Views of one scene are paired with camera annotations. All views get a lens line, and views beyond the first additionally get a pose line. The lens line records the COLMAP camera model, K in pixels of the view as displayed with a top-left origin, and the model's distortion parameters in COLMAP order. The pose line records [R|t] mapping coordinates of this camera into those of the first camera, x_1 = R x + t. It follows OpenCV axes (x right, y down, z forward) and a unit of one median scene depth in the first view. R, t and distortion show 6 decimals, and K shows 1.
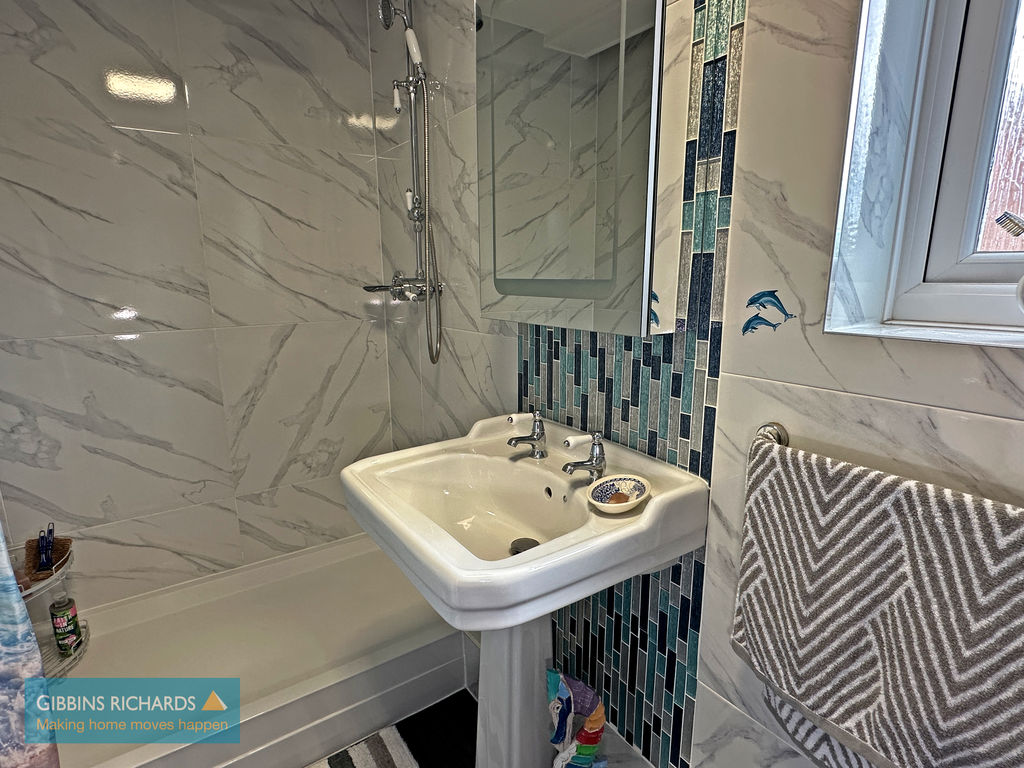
lens RADIAL K [[537.5, 0, 510.5], [0, 537.5, 391.3], [0, 0, 1]] dist [-0.003212, -0.000778]
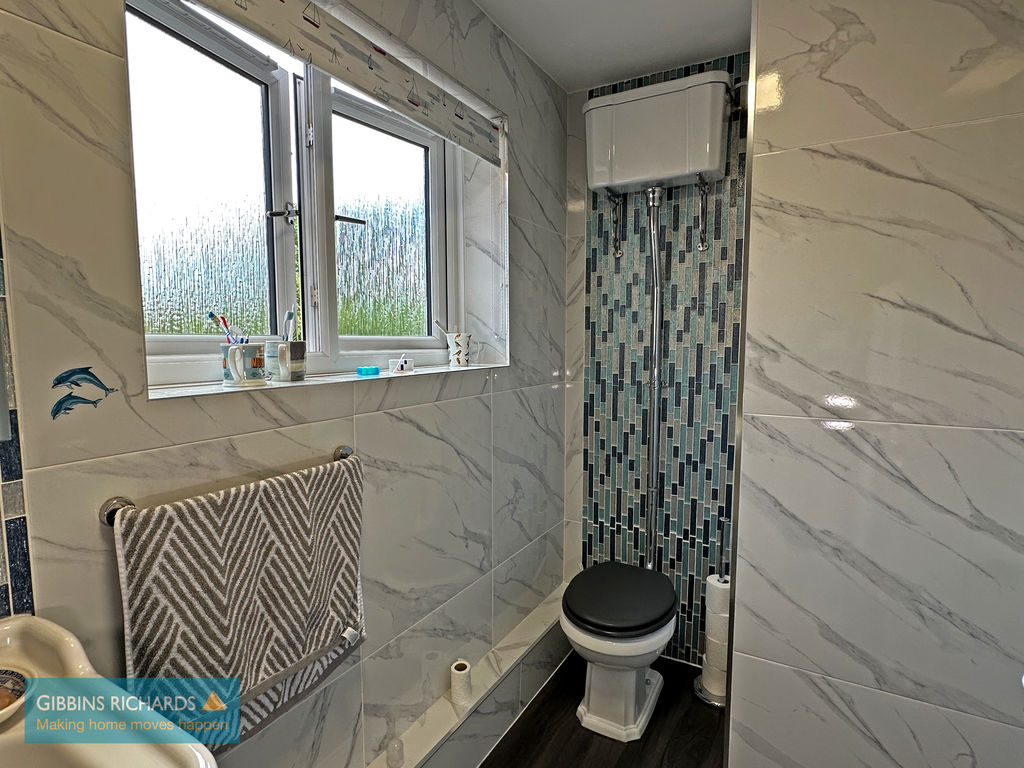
lens RADIAL K [[537.5, 0, 511.4], [0, 537.5, 383.4], [0, 0, 1]] dist [-0.003212, -0.000778]
pose [[-0.435746, -0.065770, 0.897664, -0.752818], [0.196423, 0.966339, 0.166150, -0.177831], [-0.878375, 0.248721, -0.408160, 0.762071]]
